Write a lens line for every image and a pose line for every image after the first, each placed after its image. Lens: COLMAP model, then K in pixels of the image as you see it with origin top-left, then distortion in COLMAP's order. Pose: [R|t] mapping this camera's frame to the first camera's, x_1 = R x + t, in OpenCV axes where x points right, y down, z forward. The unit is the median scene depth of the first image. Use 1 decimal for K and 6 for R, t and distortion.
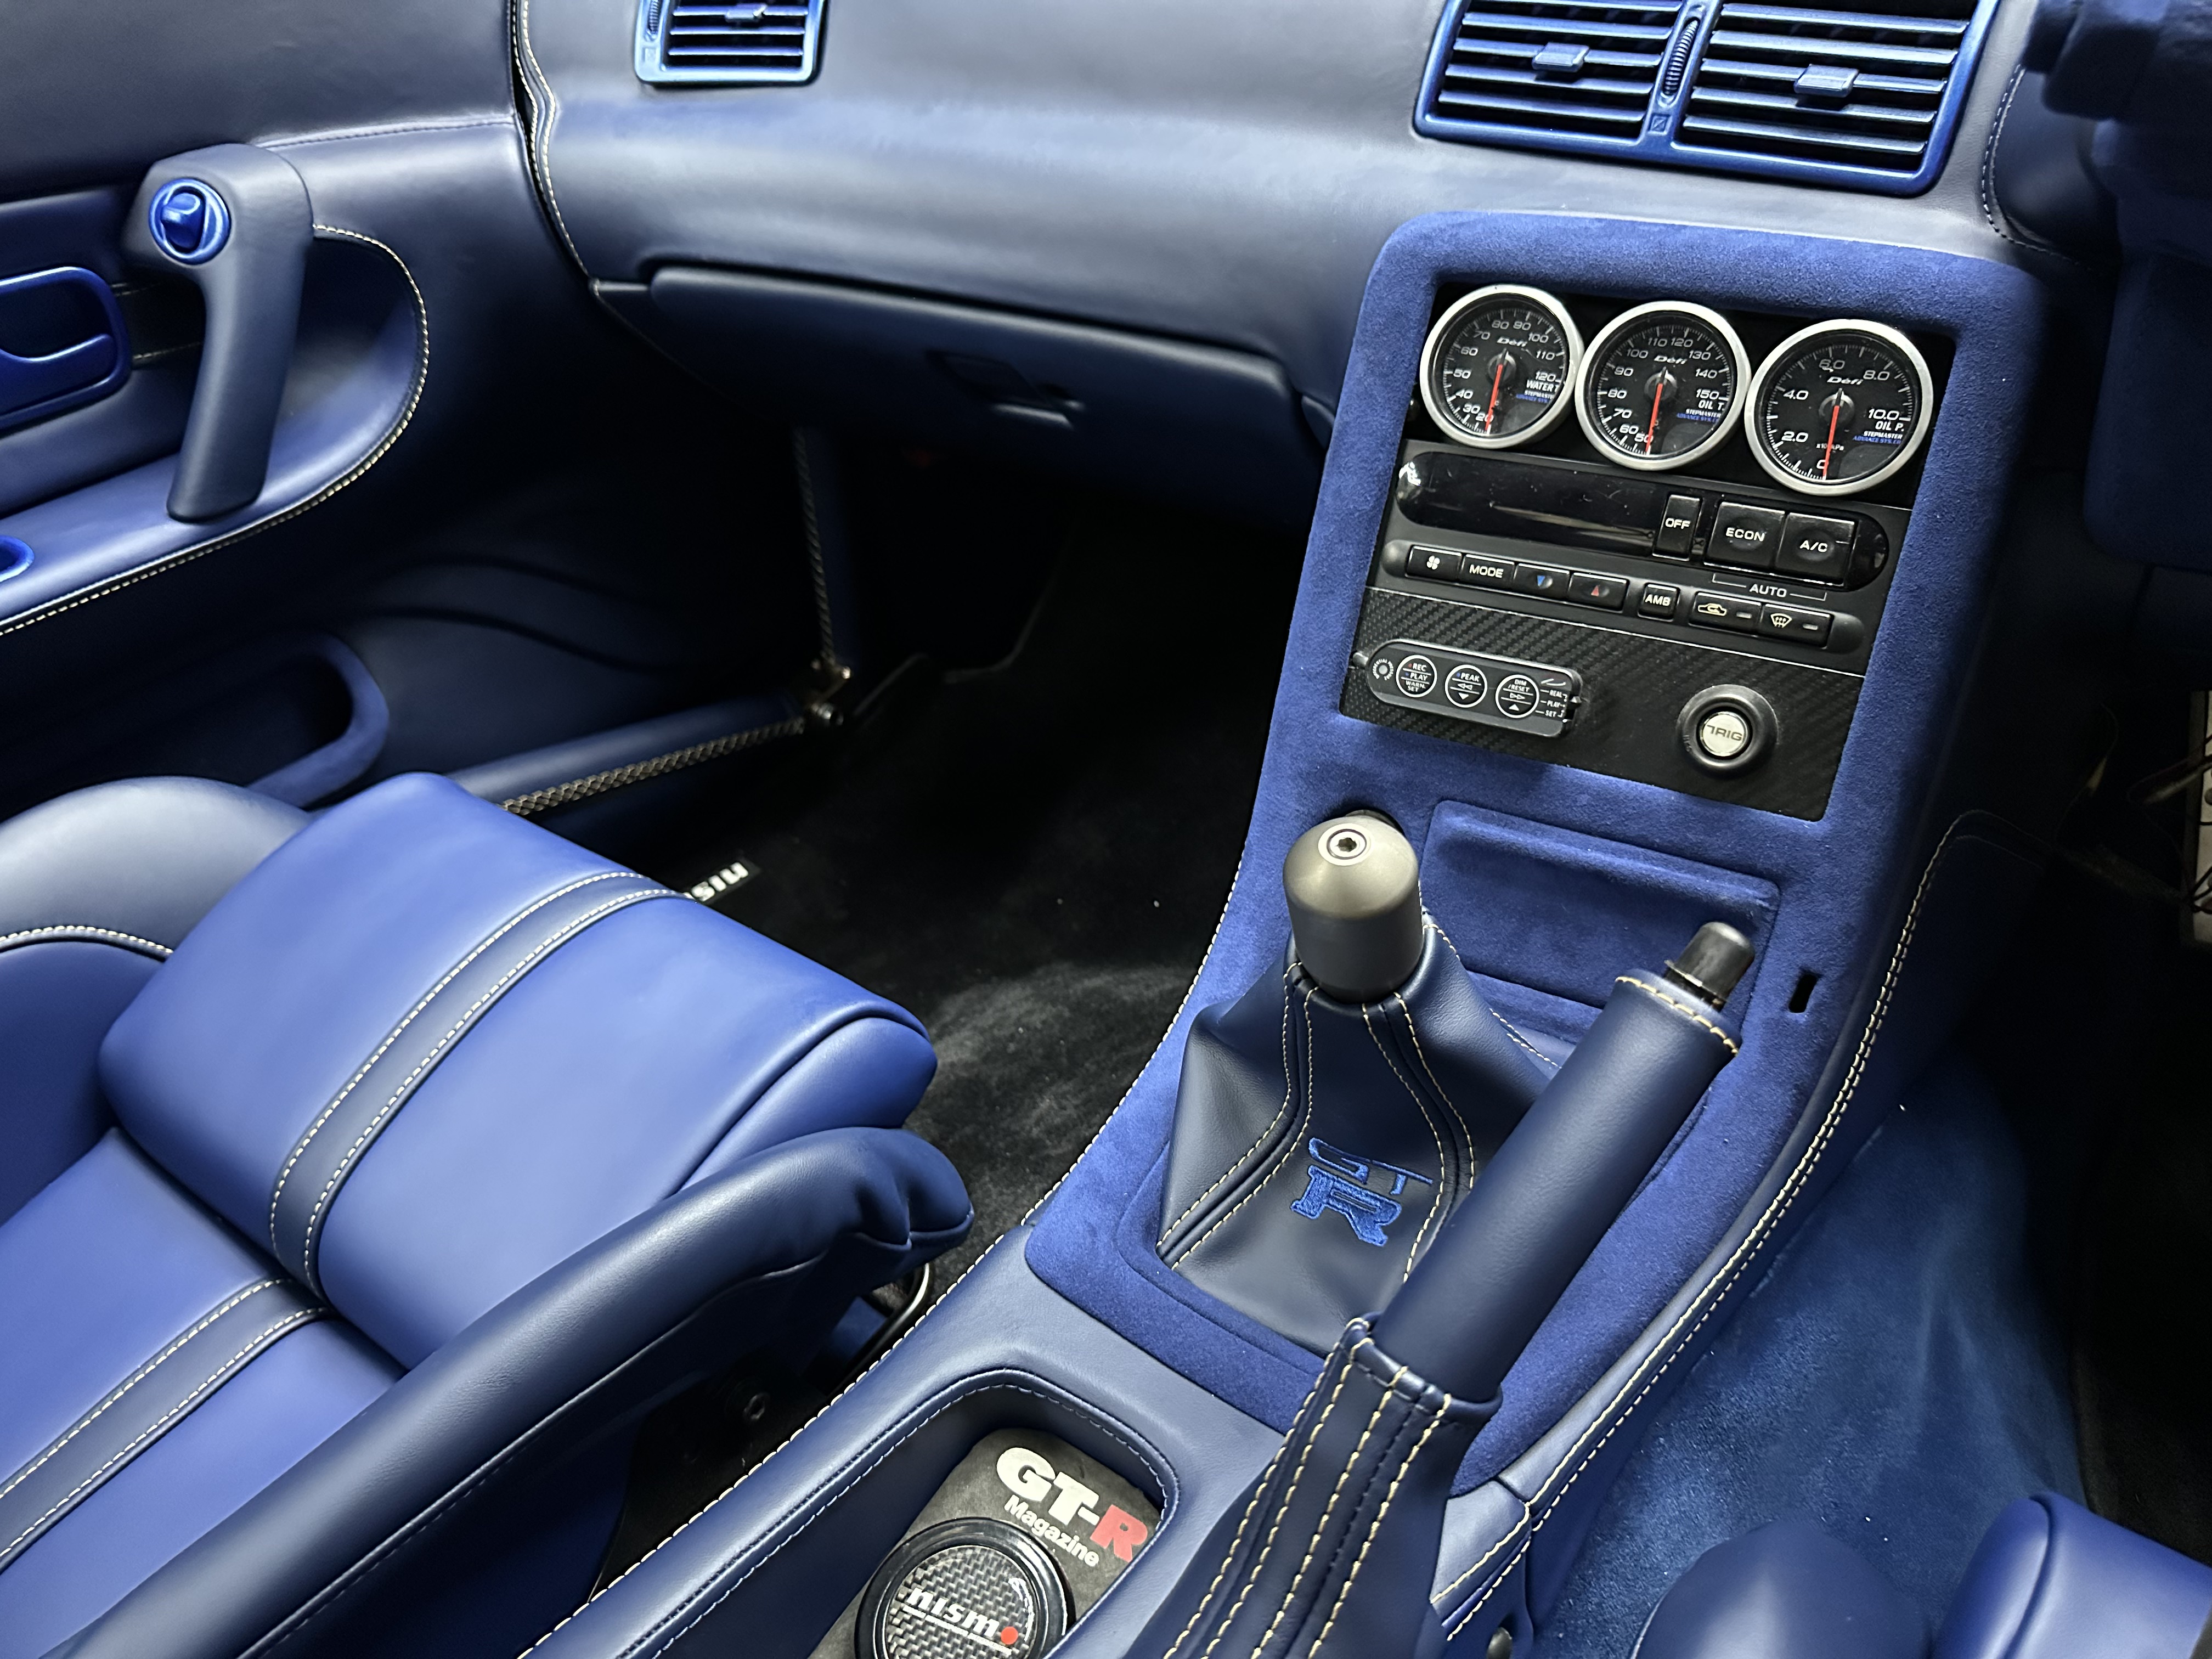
lens RADIAL K [[1587.2, 0, 1106.0], [0, 1587.2, 829.5], [0, 0, 1]] dist [-0.000195, 0.000193]
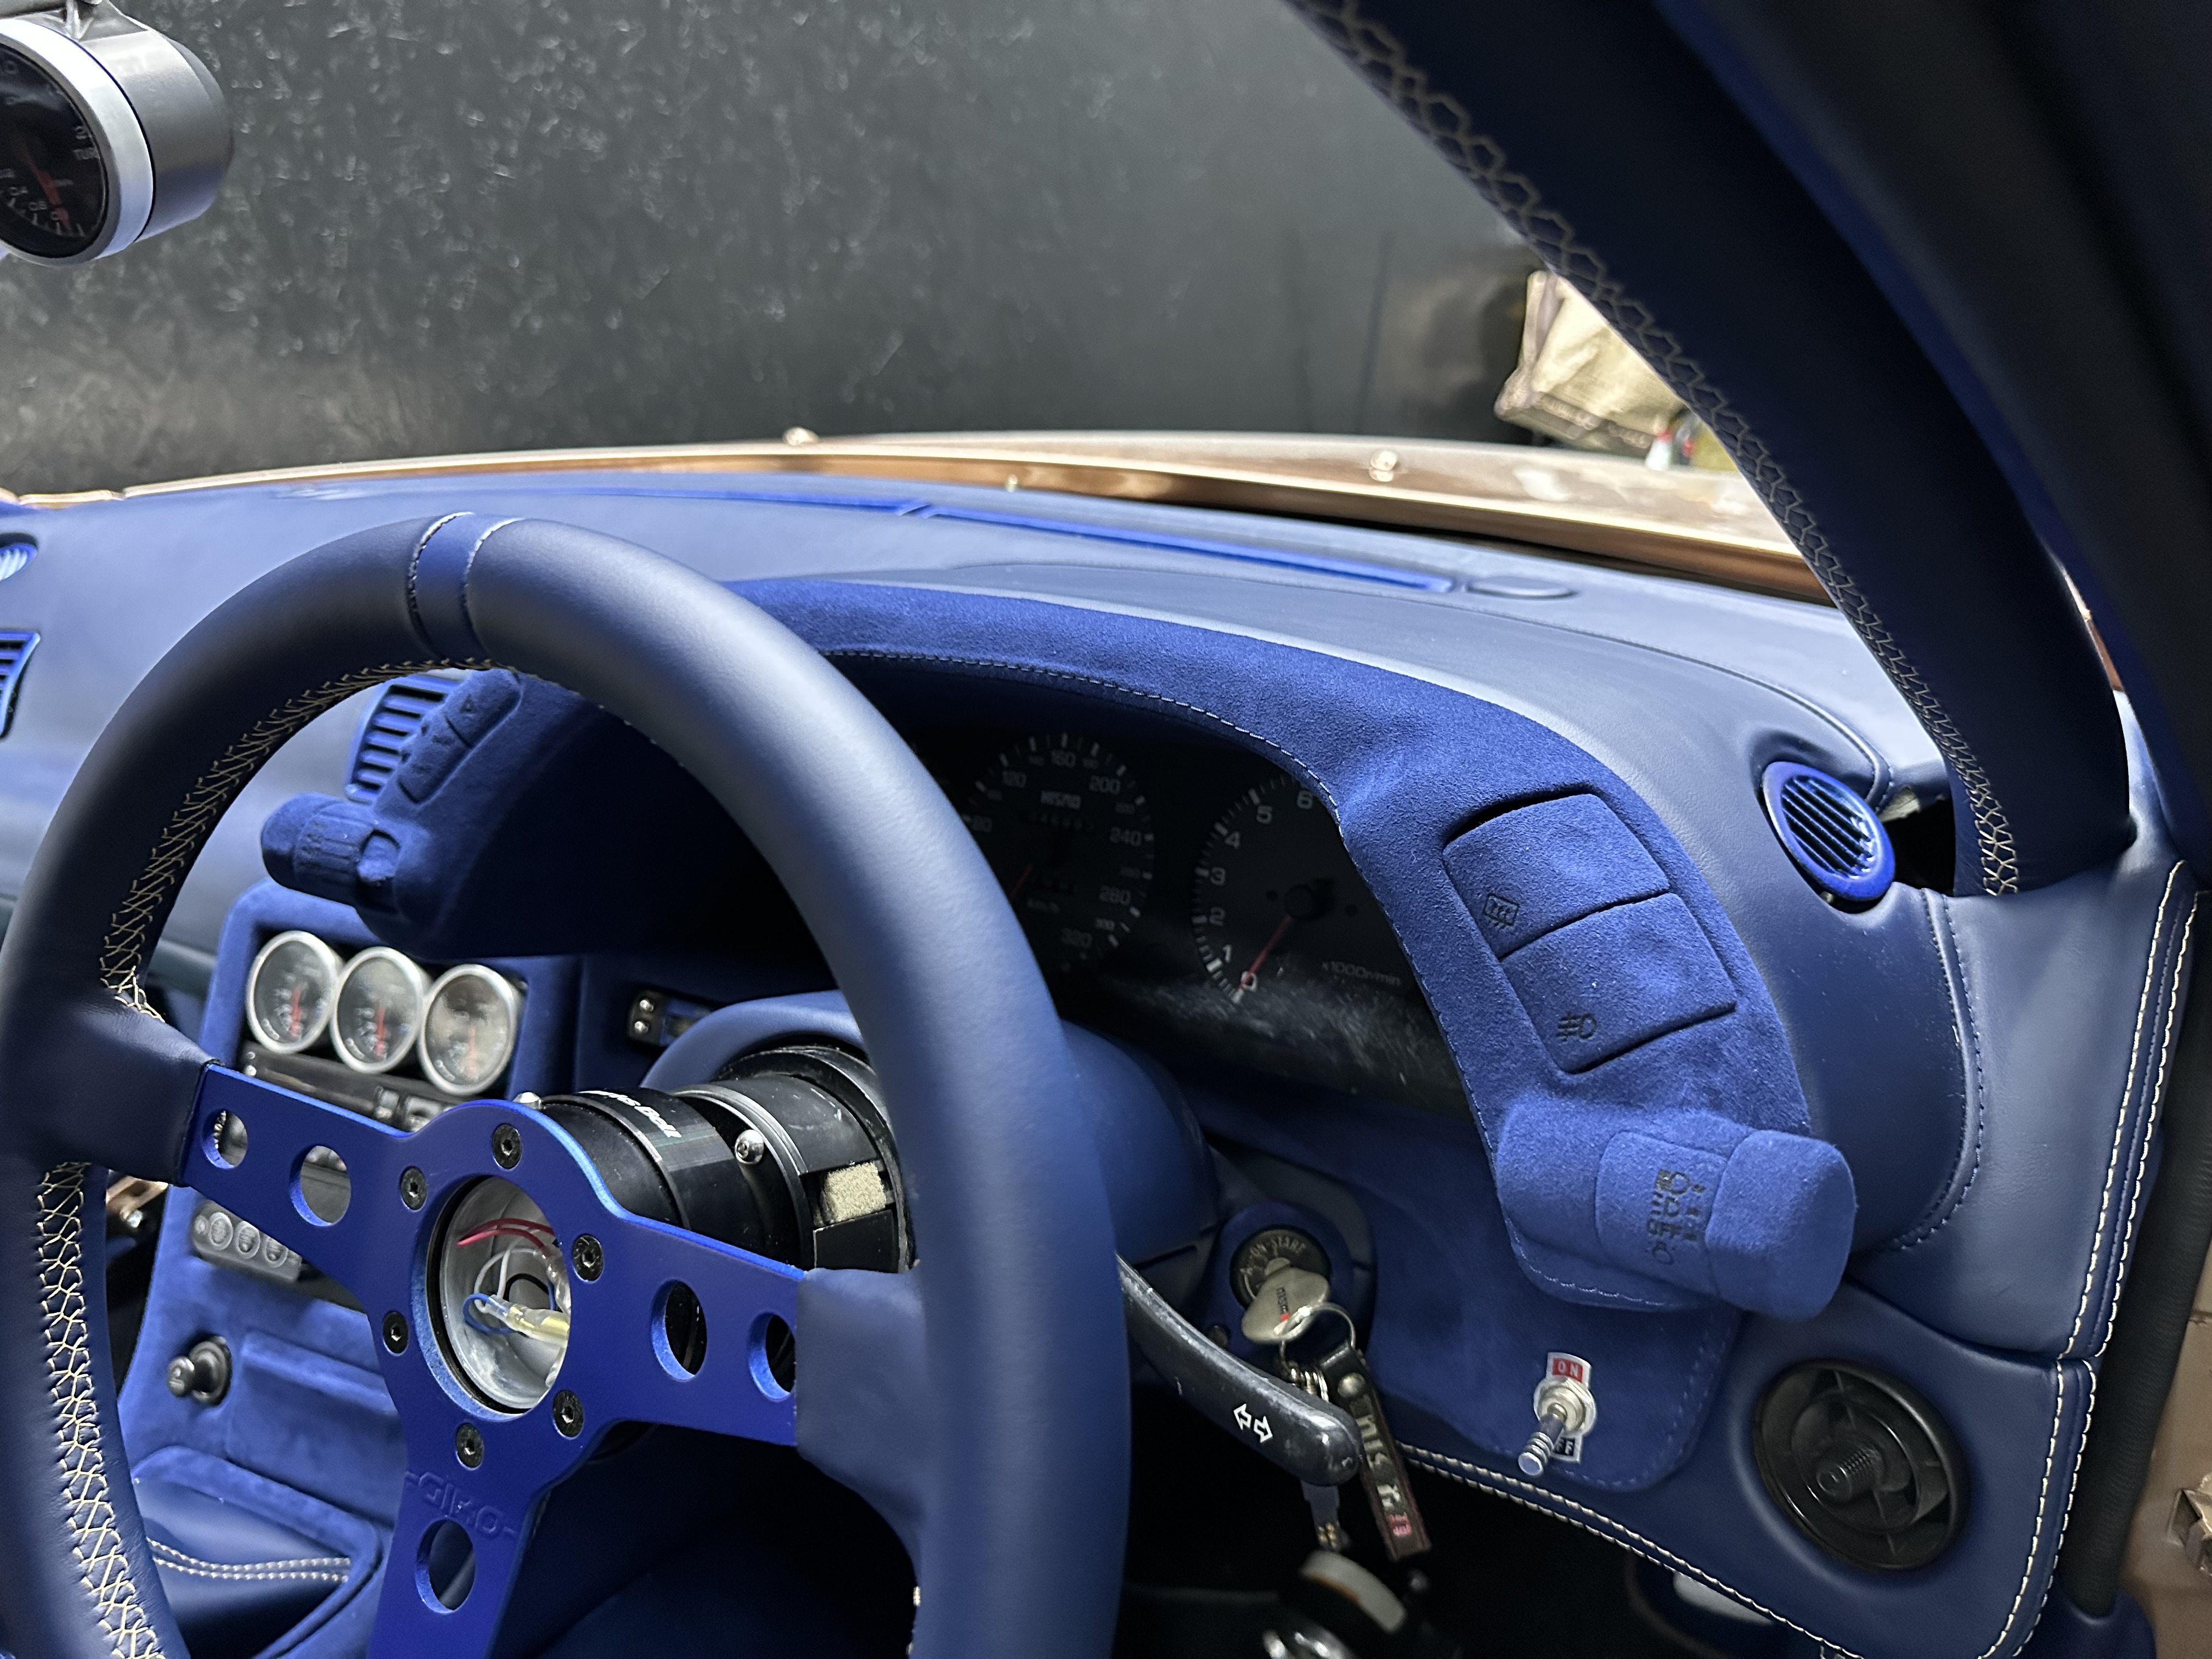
lens RADIAL K [[1583.6, 0, 1106.6], [0, 1583.6, 794.2], [0, 0, 1]] dist [0.022495, -0.056649]
pose [[0.996298, -0.021601, 0.083210, 0.815942], [0.043388, 0.961945, -0.269776, -0.061551], [-0.074216, 0.272388, 0.959321, -0.371869]]
